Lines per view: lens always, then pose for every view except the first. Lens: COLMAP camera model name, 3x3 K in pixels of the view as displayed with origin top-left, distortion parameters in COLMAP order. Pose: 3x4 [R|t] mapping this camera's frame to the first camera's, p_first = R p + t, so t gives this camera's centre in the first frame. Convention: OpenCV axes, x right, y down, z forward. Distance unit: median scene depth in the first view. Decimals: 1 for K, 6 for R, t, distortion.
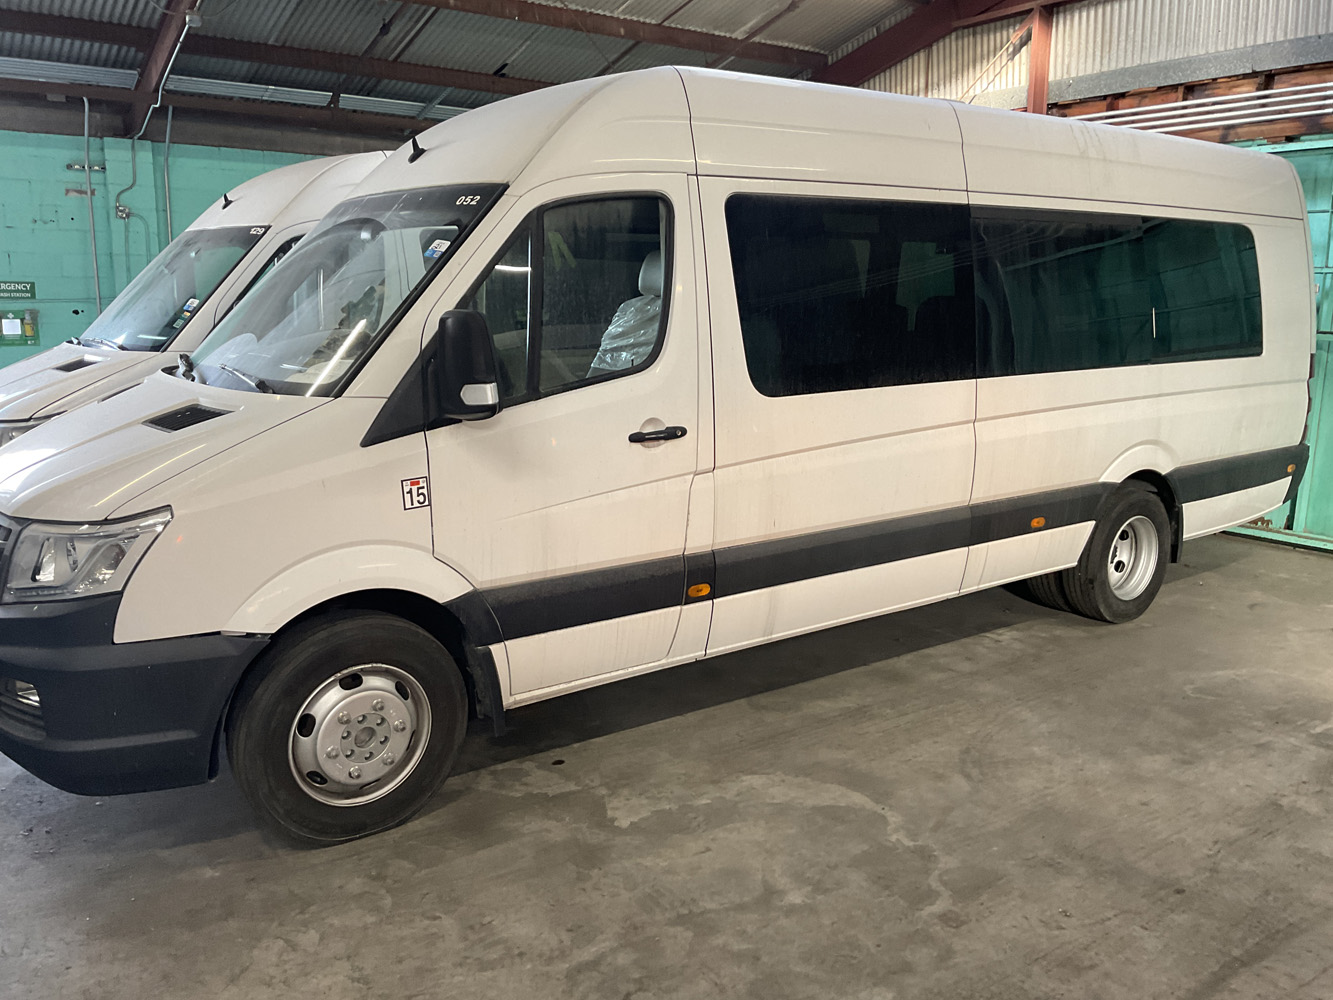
lens RADIAL K [[1106.1, 0, 669.3], [0, 1106.1, 488.3], [0, 0, 1]] dist [0.063578, -0.116068]
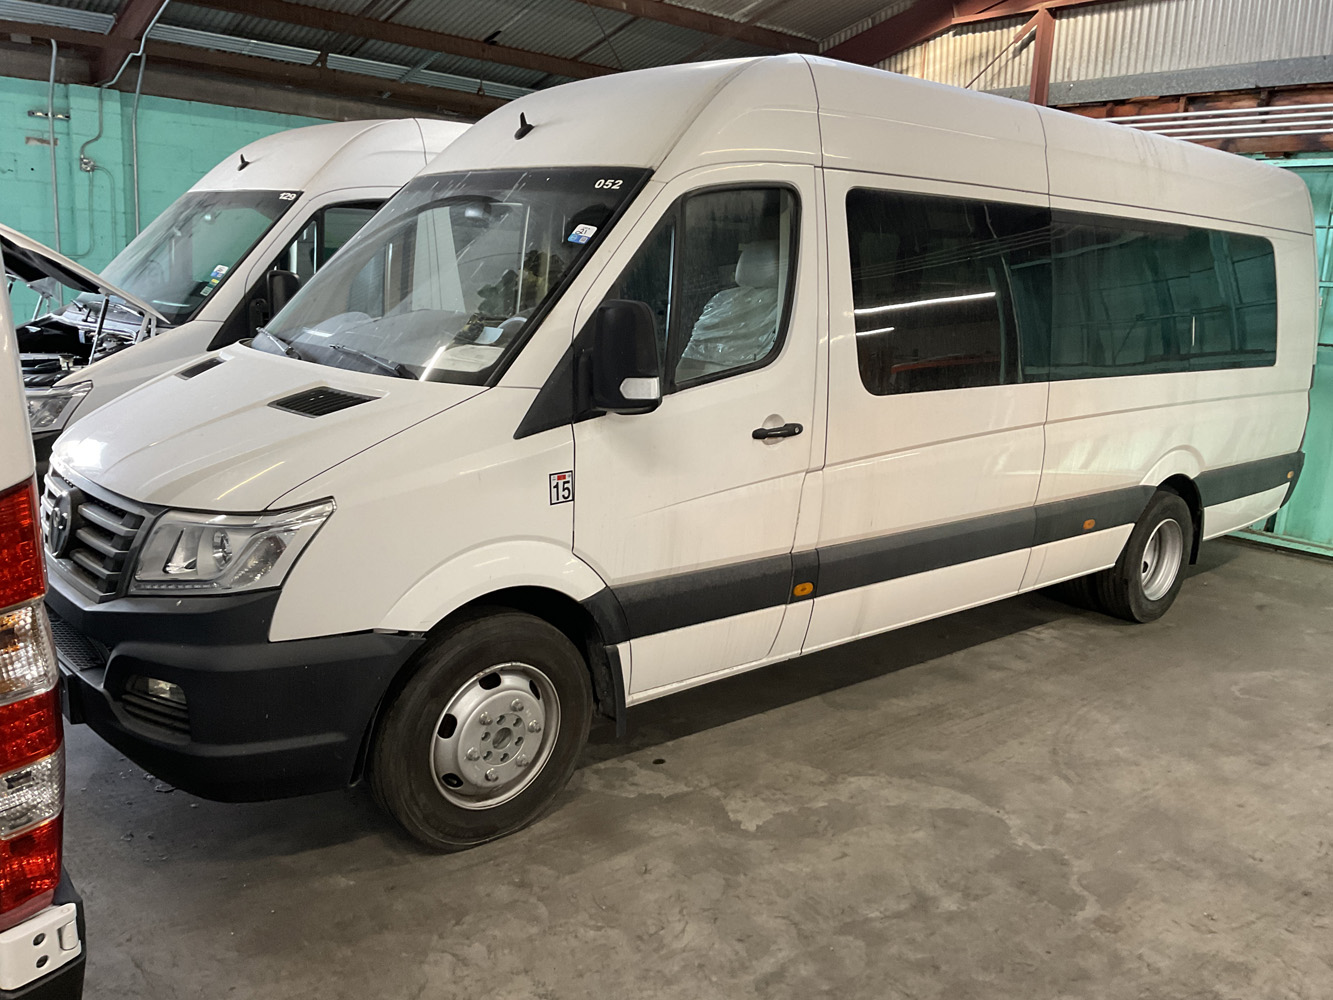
lens RADIAL K [[1106.1, 0, 668.8], [0, 1106.1, 490.2], [0, 0, 1]] dist [0.063578, -0.116068]
pose [[0.995552, 0.026752, 0.090339, -0.182191], [-0.028643, 0.999396, 0.019702, -0.012217], [-0.089757, -0.022202, 0.995716, 0.027164]]
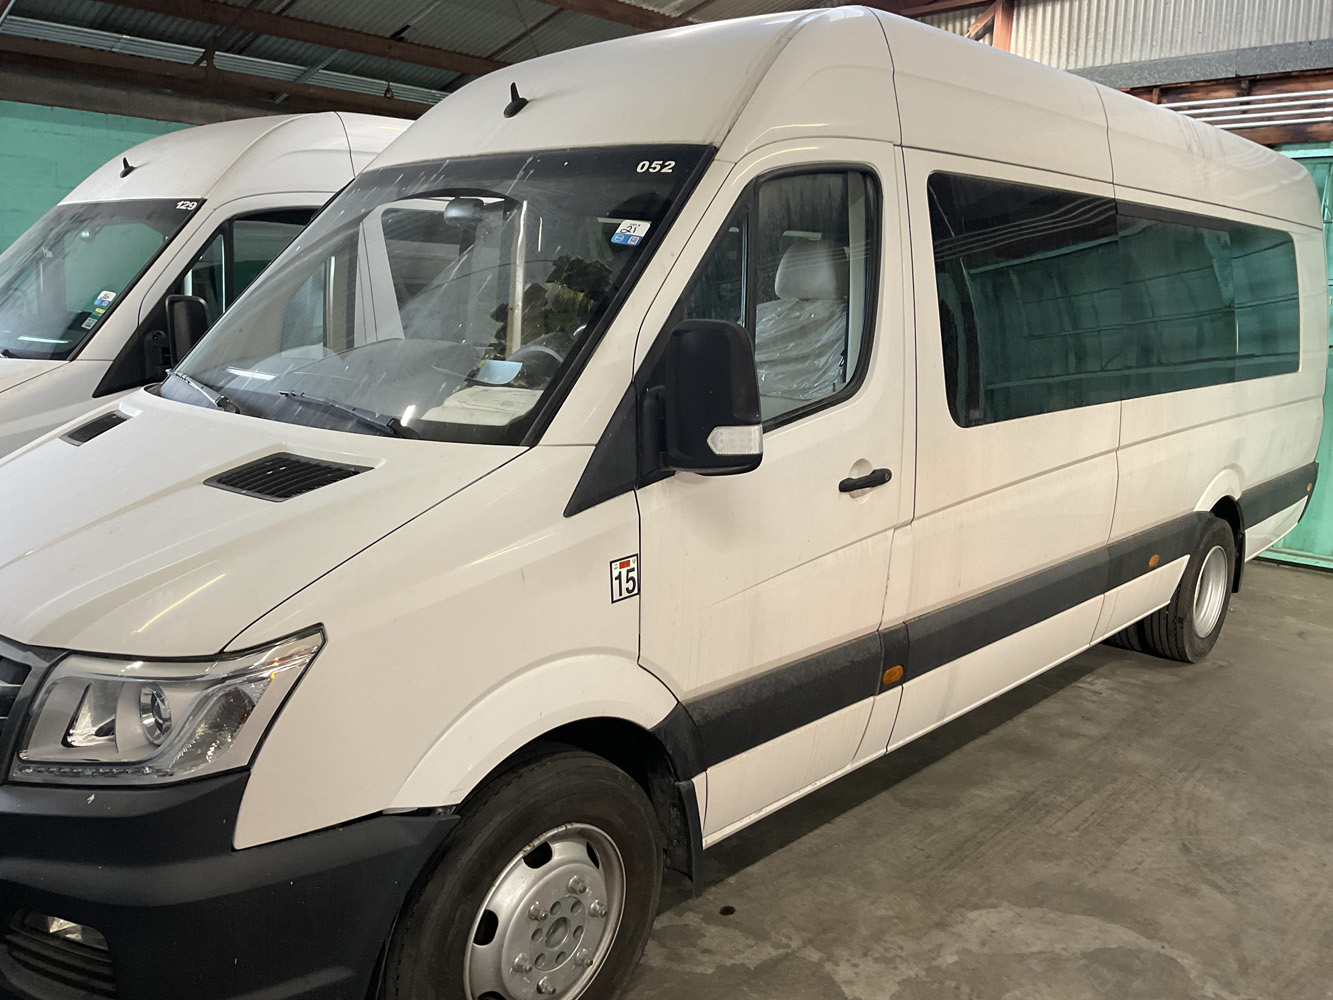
lens RADIAL K [[1106.1, 0, 668.3], [0, 1106.1, 485.9], [0, 0, 1]] dist [0.063578, -0.116068]
pose [[0.982503, -0.014244, 0.185699, -0.271043], [0.014372, 0.999897, 0.000659, -0.044333], [-0.185690, 0.002021, 0.982606, 0.250144]]
